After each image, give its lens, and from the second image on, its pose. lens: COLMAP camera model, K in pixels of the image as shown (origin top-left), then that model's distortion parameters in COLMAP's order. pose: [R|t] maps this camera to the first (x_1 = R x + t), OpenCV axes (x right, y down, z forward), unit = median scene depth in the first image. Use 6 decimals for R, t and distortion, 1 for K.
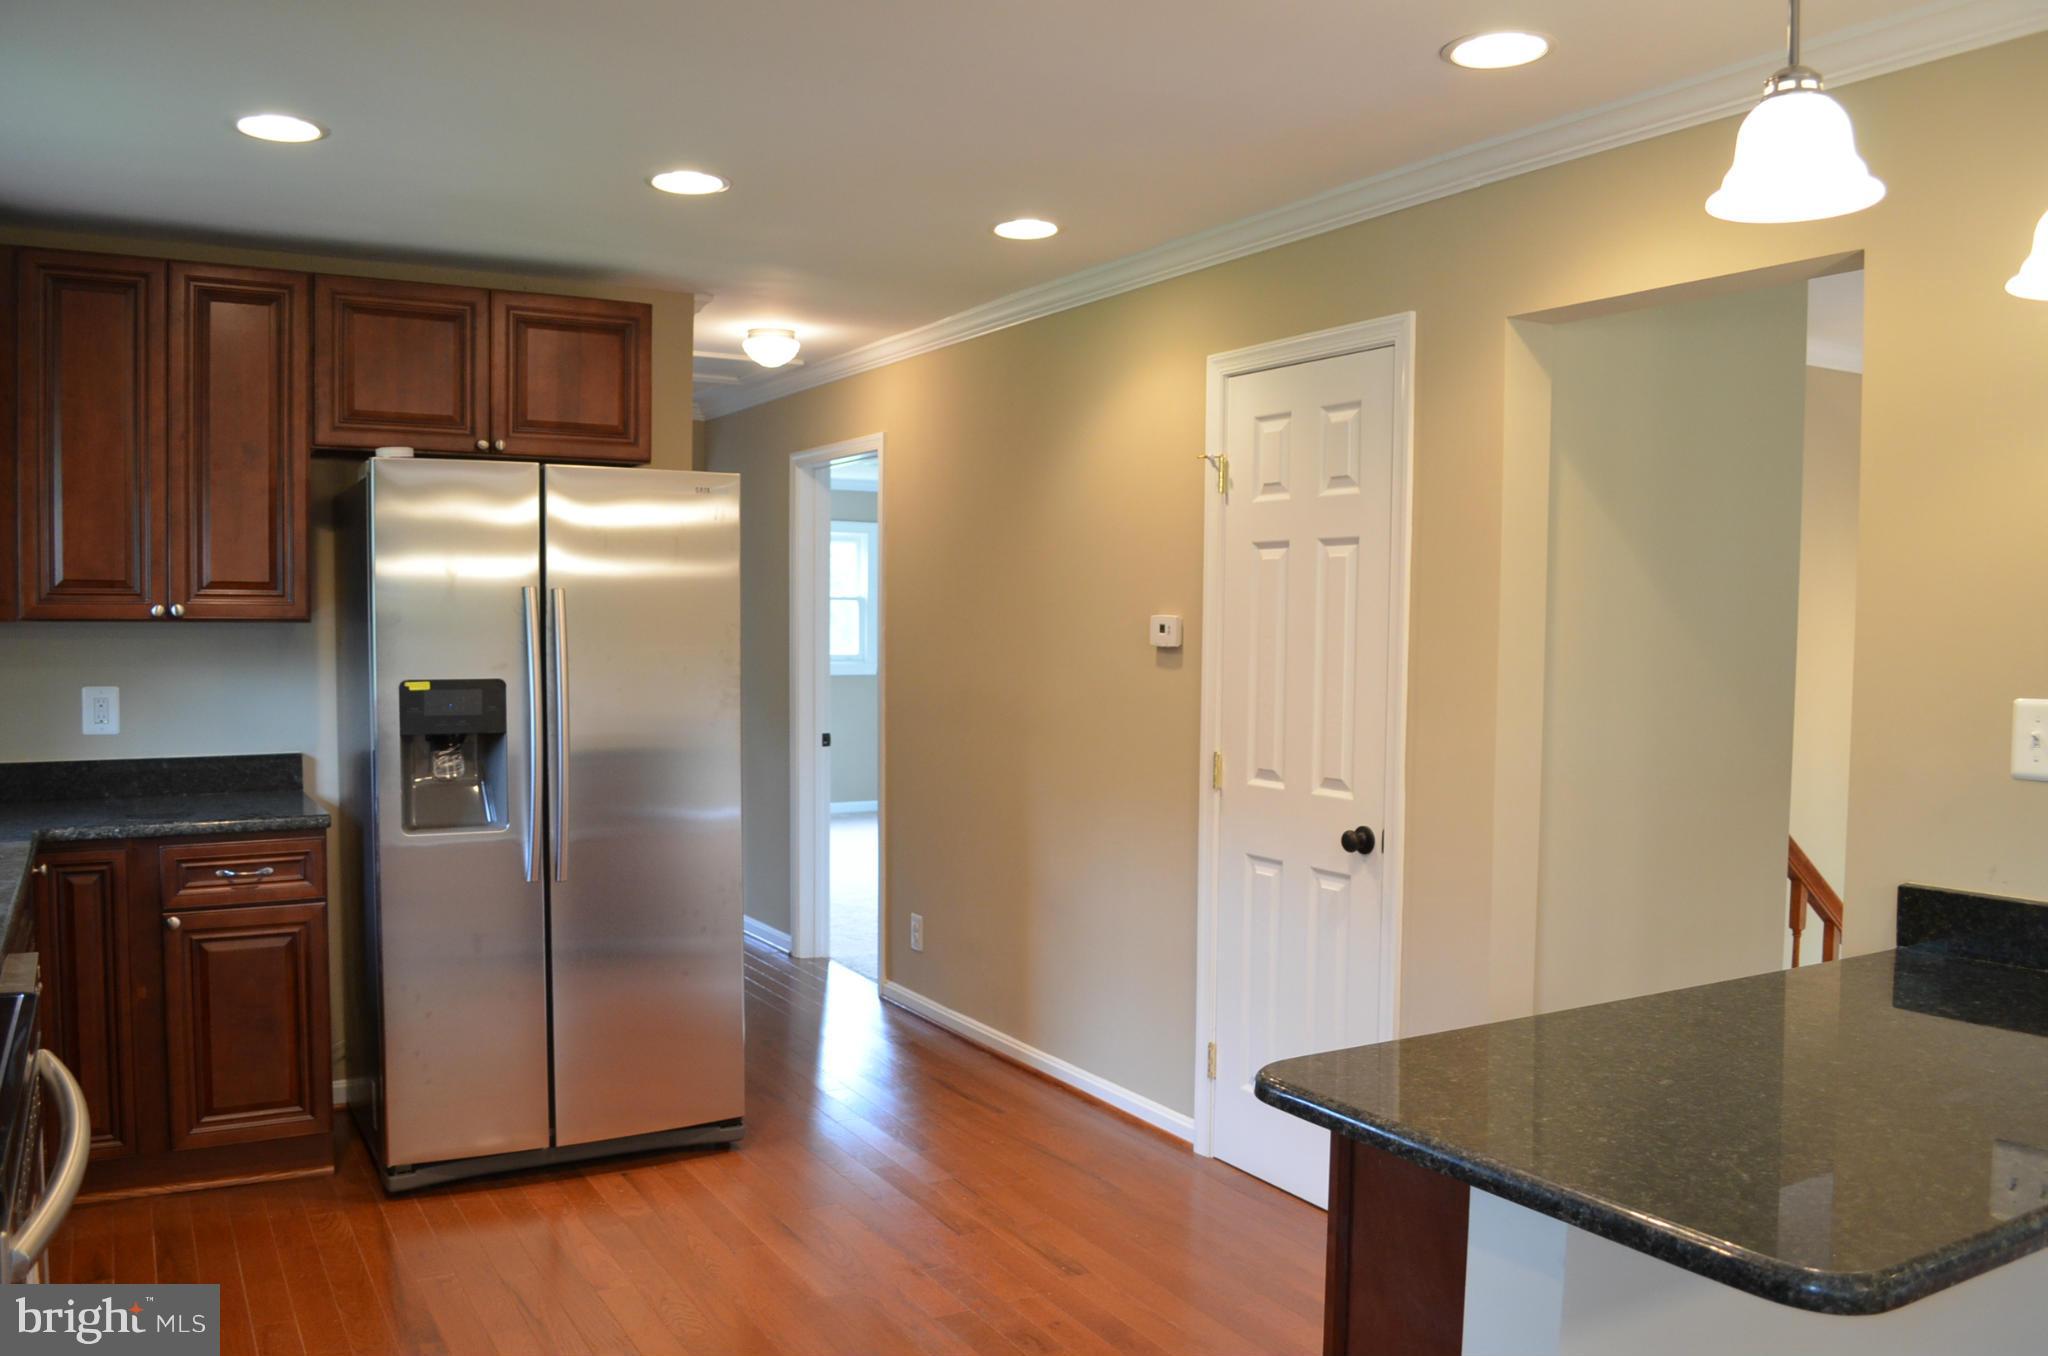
lens RADIAL K [[1609.3, 0, 1020.2], [0, 1609.3, 707.8], [0, 0, 1]] dist [-0.083951, 0.015089]
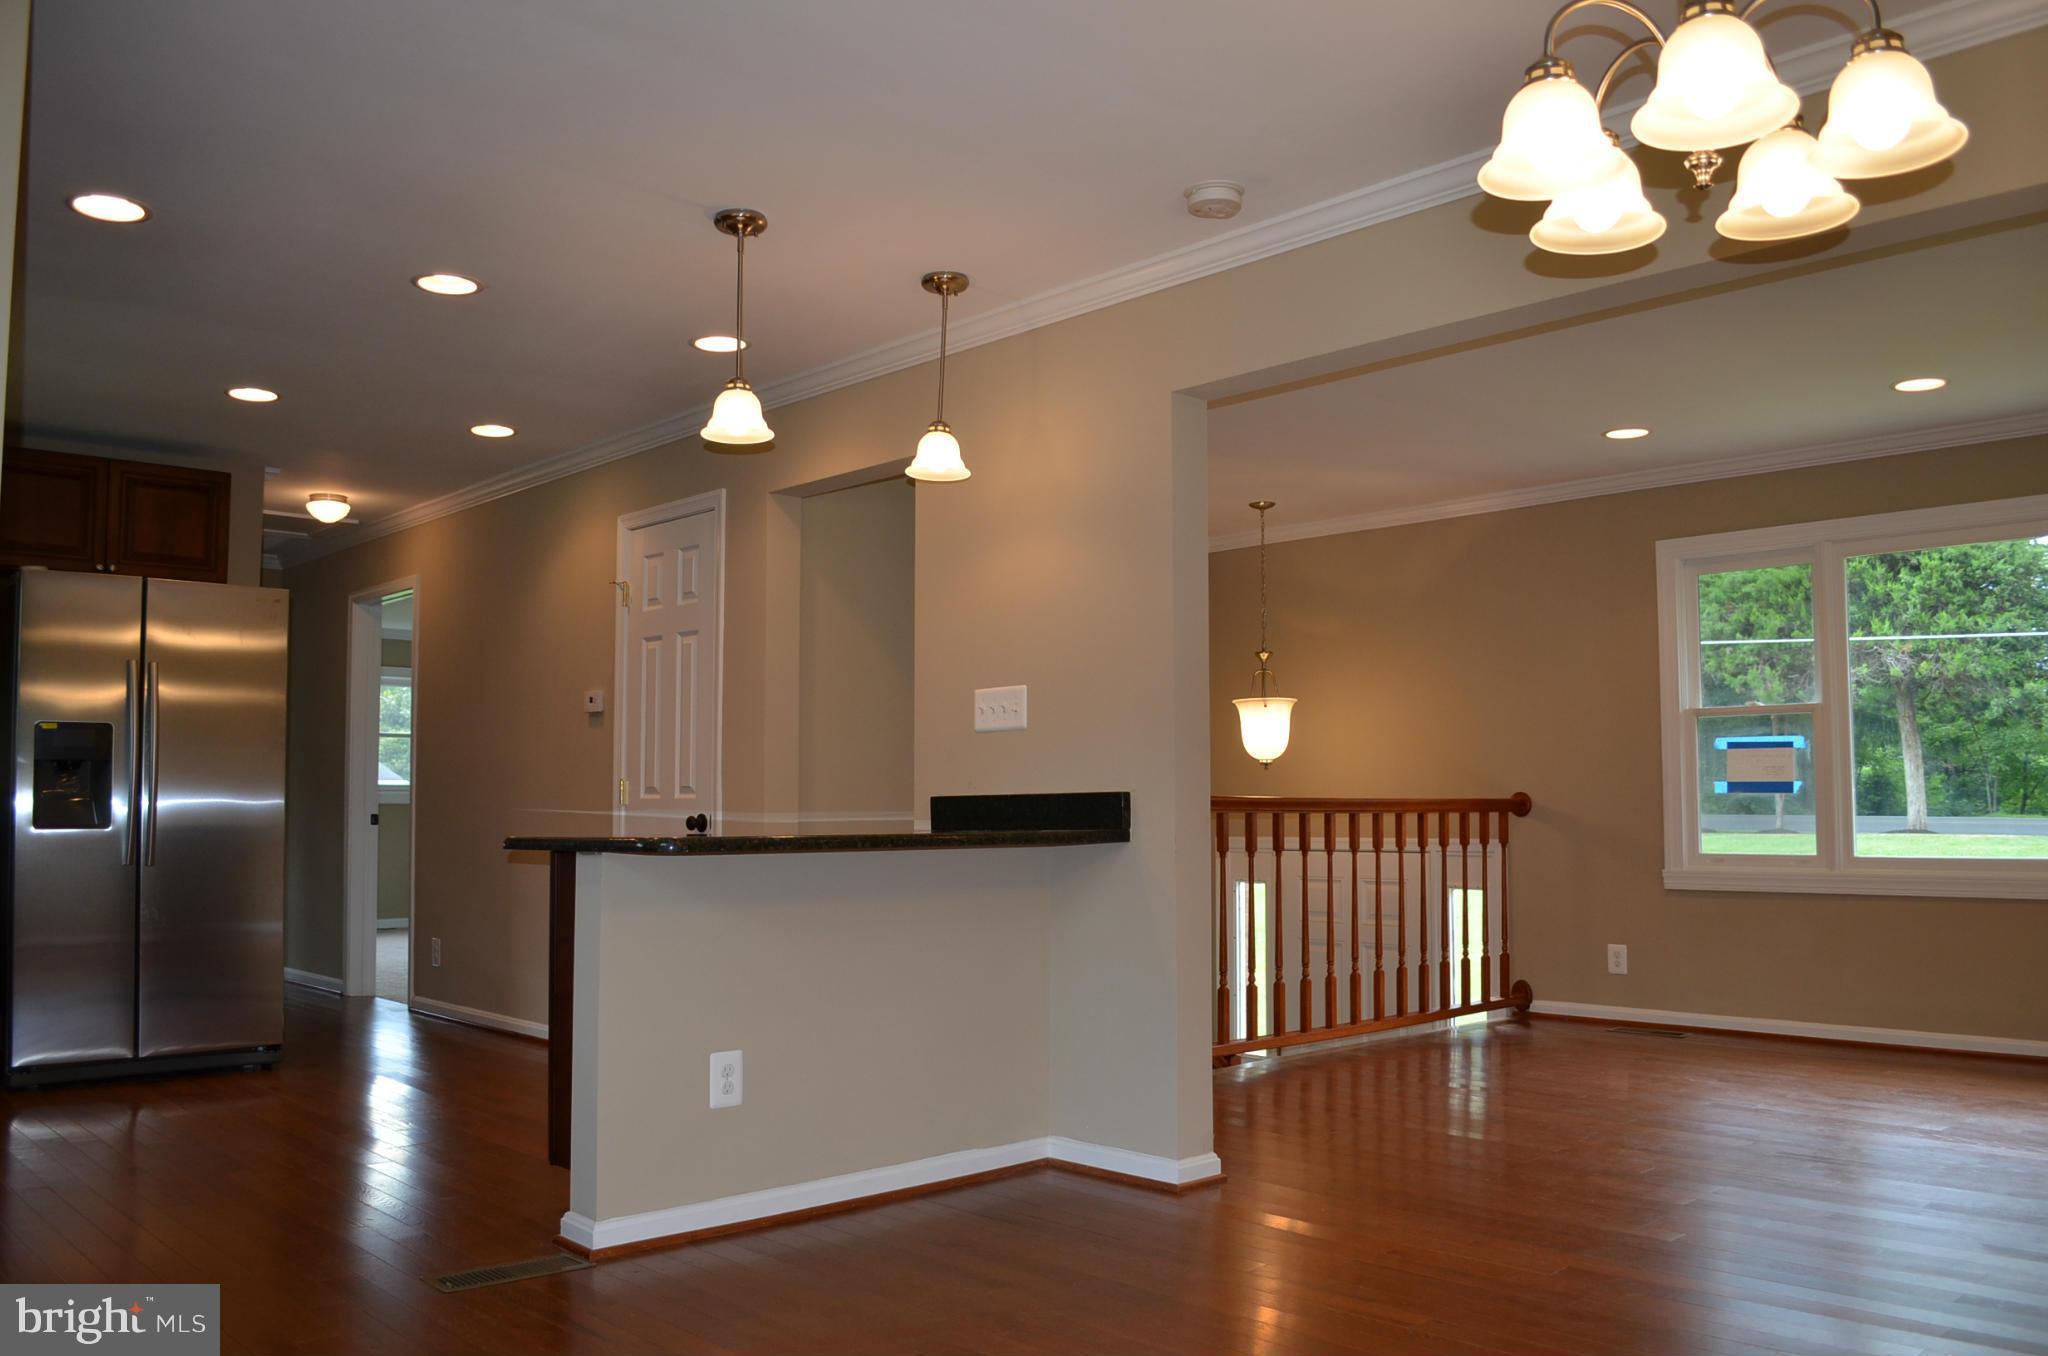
lens RADIAL K [[1609.3, 0, 1020.2], [0, 1609.3, 707.8], [0, 0, 1]] dist [-0.083951, 0.015089]
pose [[0.974194, 0.003681, 0.225680, 0.141398], [0.022504, 0.993301, -0.113346, 0.133091], [-0.224586, 0.115500, 0.967585, -0.501807]]
